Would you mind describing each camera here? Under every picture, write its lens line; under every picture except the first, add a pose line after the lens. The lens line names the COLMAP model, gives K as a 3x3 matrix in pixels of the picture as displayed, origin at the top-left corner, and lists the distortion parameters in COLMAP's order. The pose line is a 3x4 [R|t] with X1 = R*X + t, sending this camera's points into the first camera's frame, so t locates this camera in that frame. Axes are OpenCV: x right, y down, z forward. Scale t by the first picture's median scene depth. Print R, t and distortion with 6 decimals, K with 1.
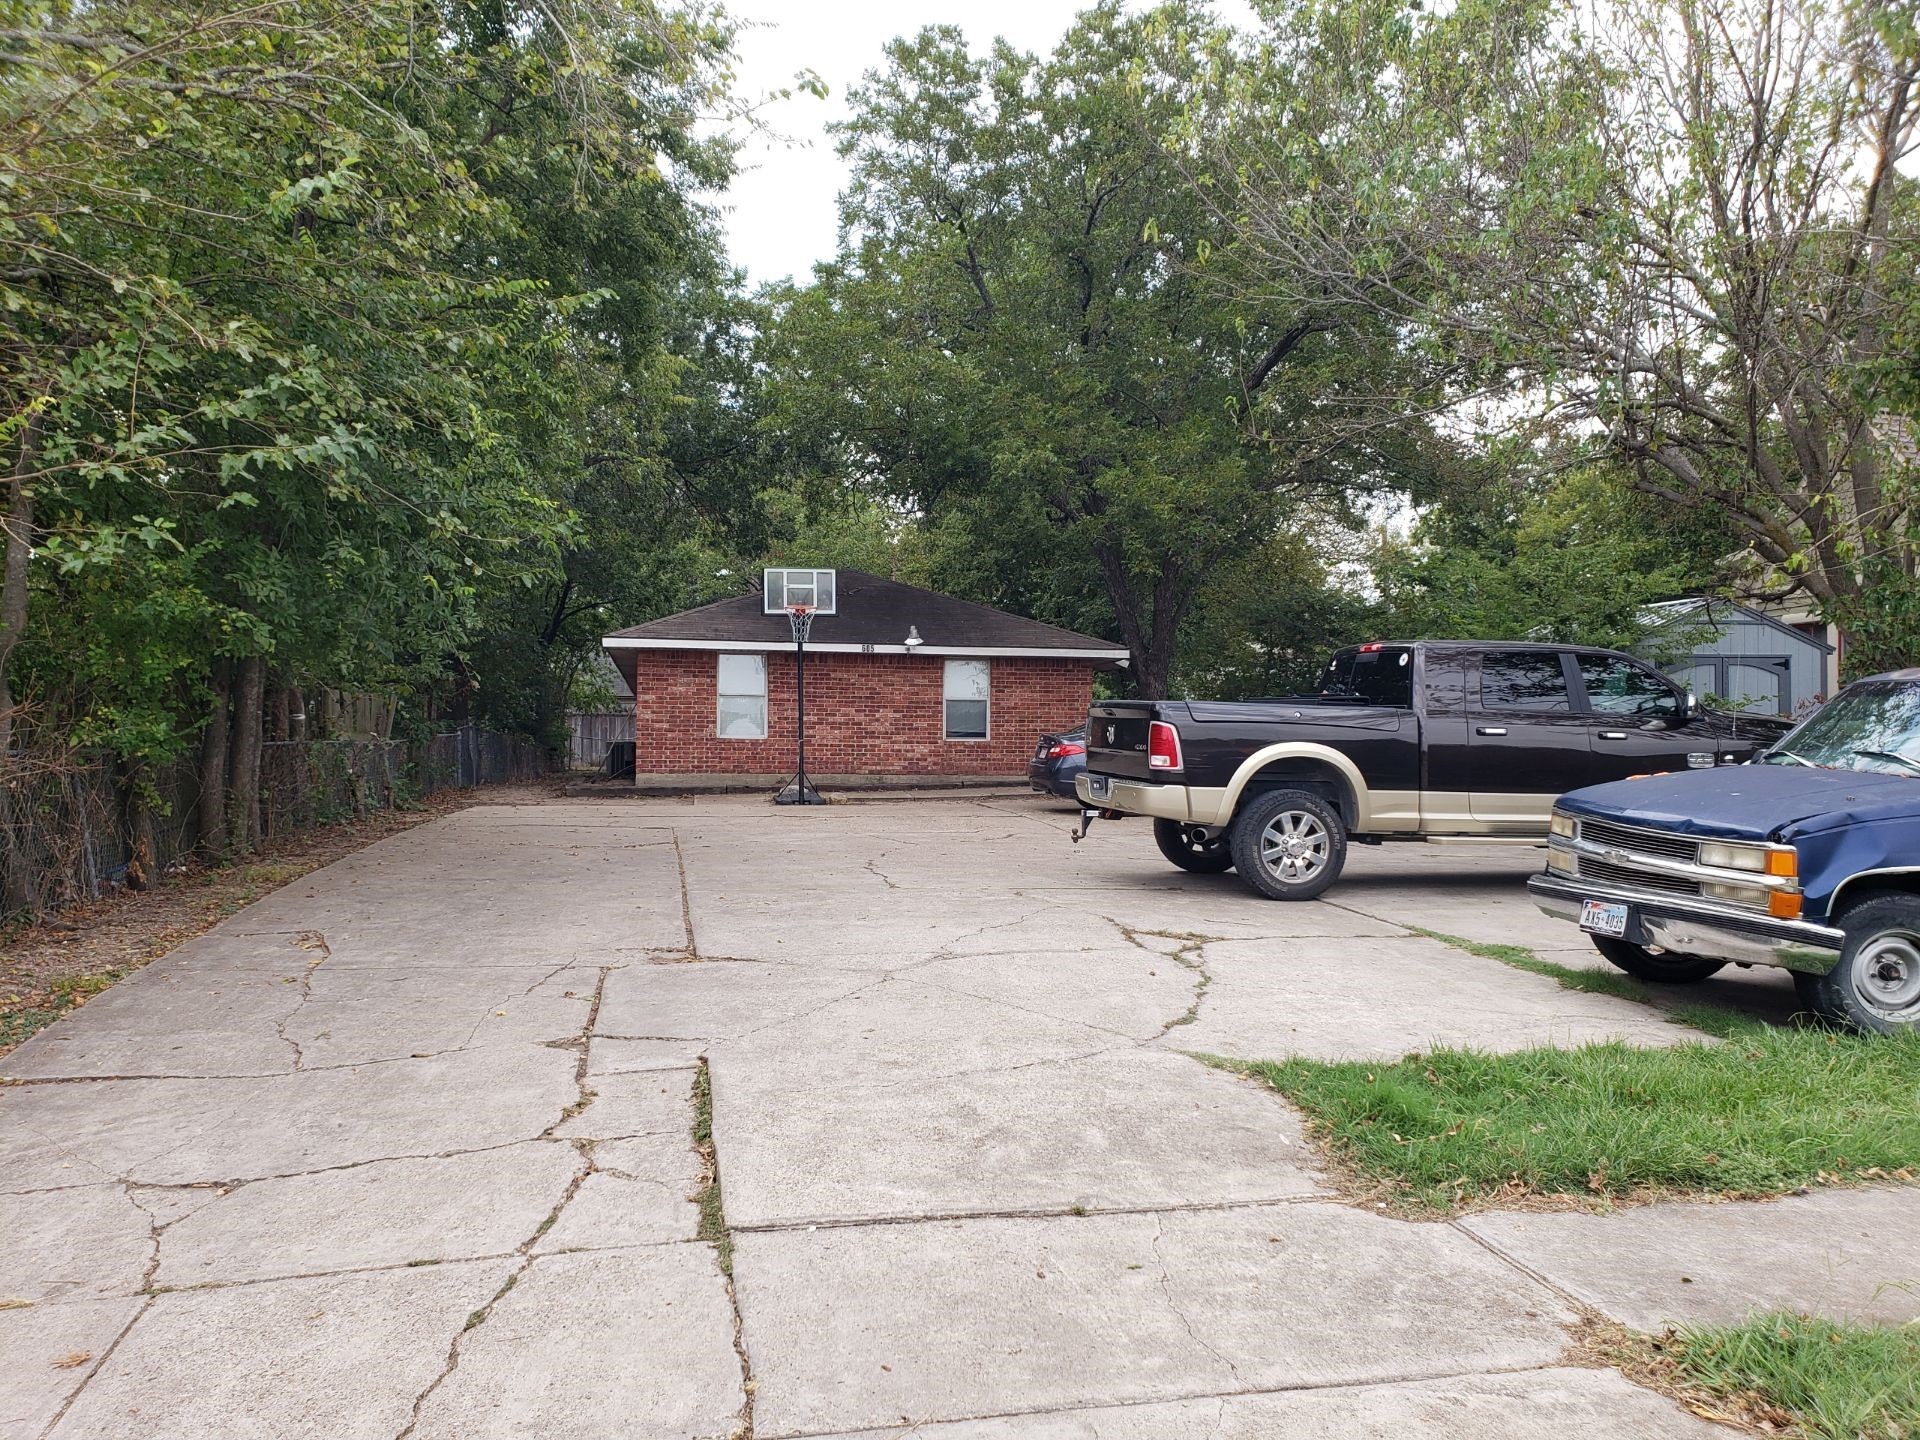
lens RADIAL K [[1353.0, 0, 950.1], [0, 1353.0, 728.3], [0, 0, 1]] dist [0.248355, -0.000002]
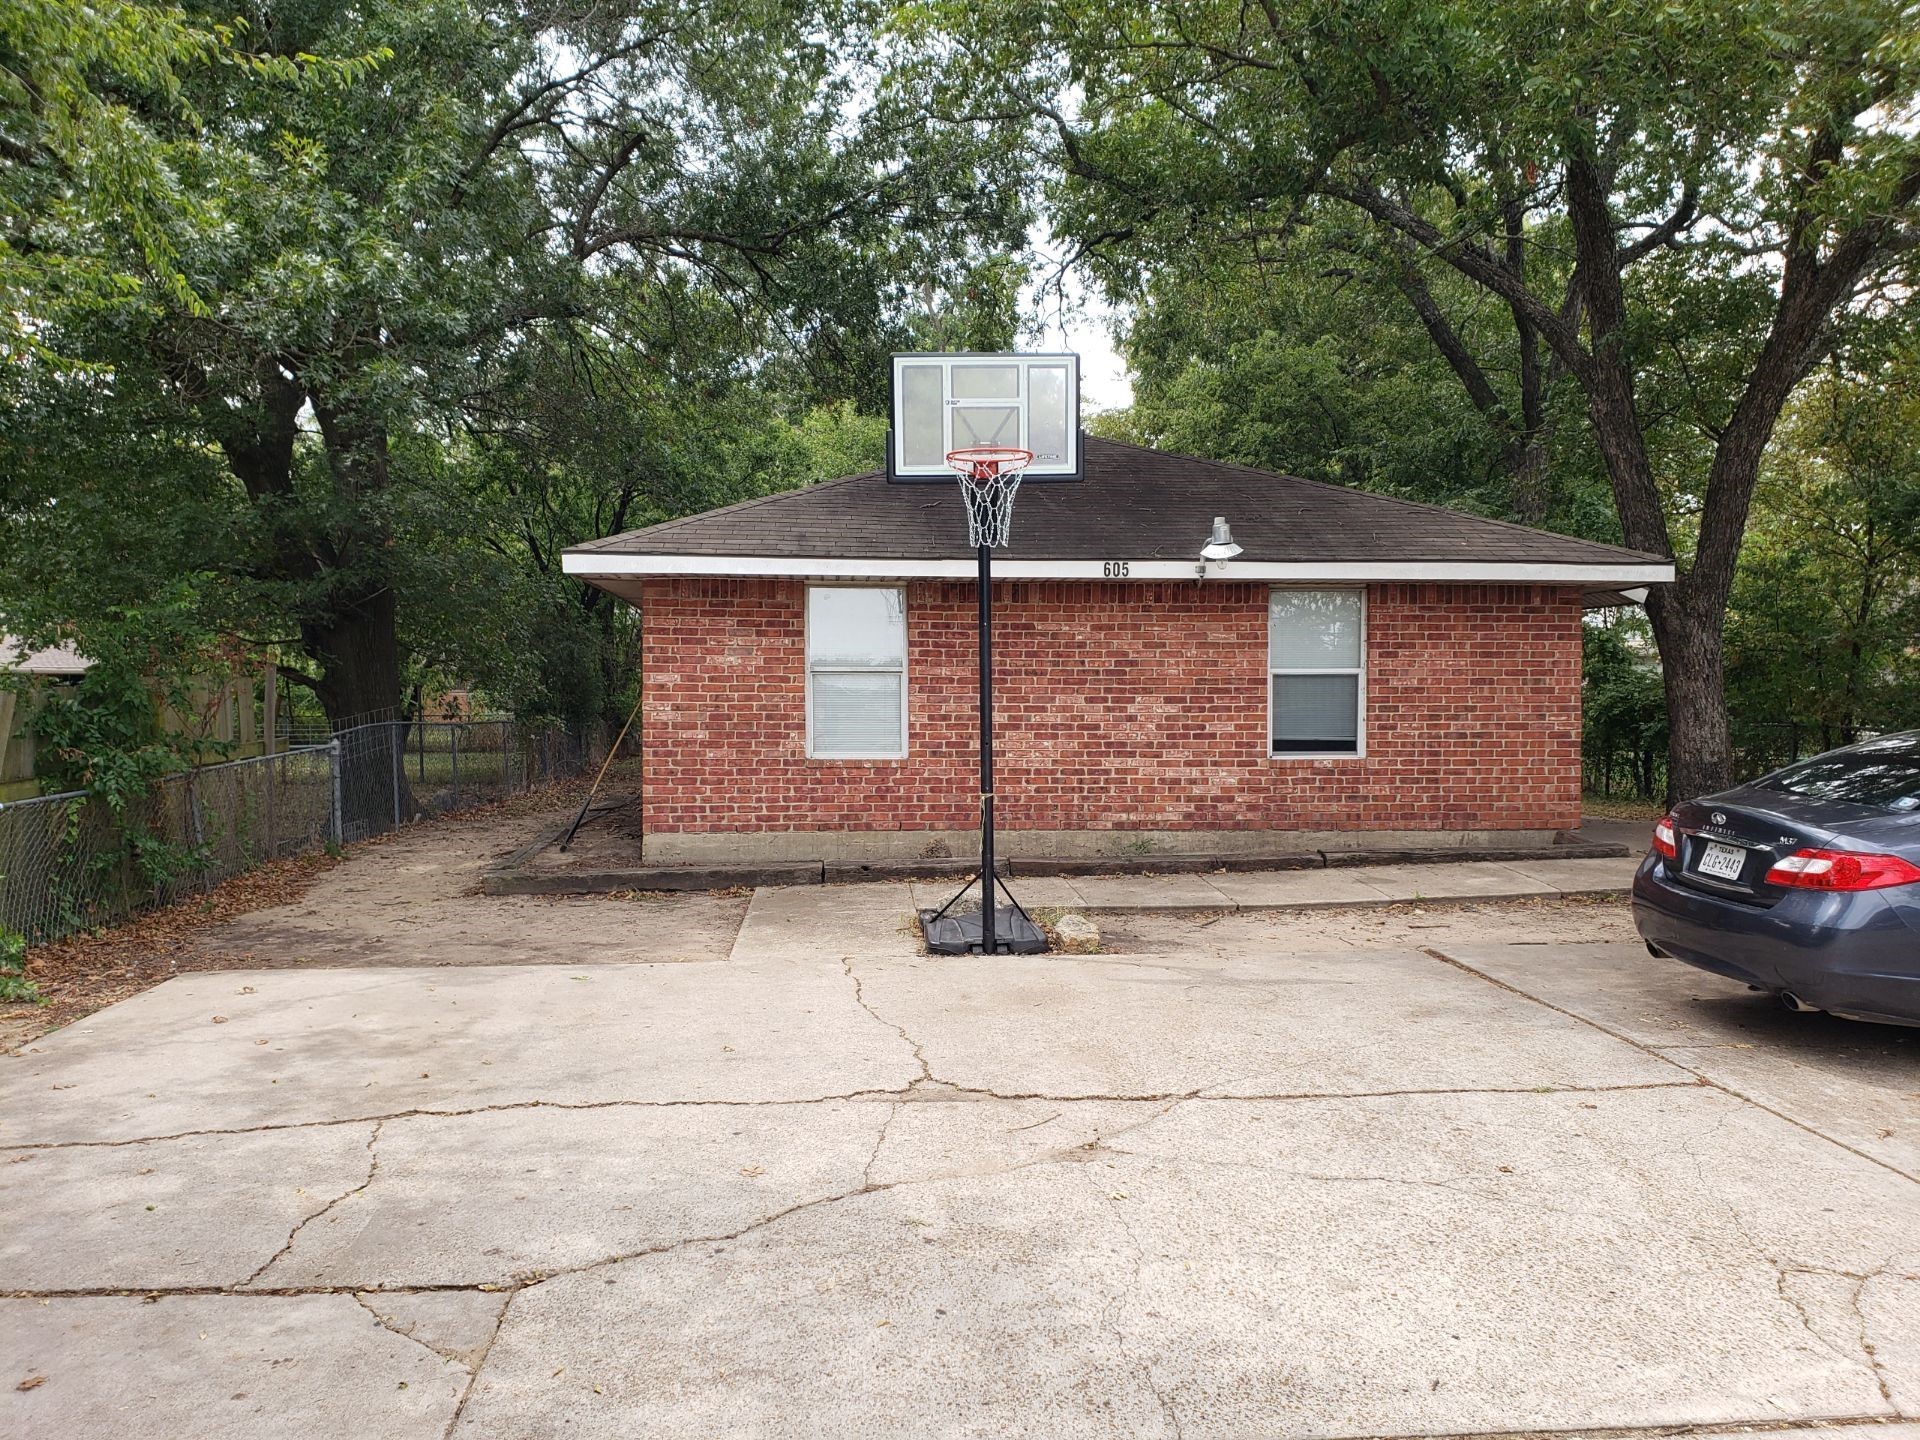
lens RADIAL K [[1353.0, 0, 950.1], [0, 1353.0, 728.3], [0, 0, 1]] dist [0.248355, -0.000002]
pose [[0.994069, -0.001485, -0.108742, -0.066586], [0.006131, 0.999082, 0.042402, -0.024212], [0.108580, -0.042818, 0.993165, 0.520288]]
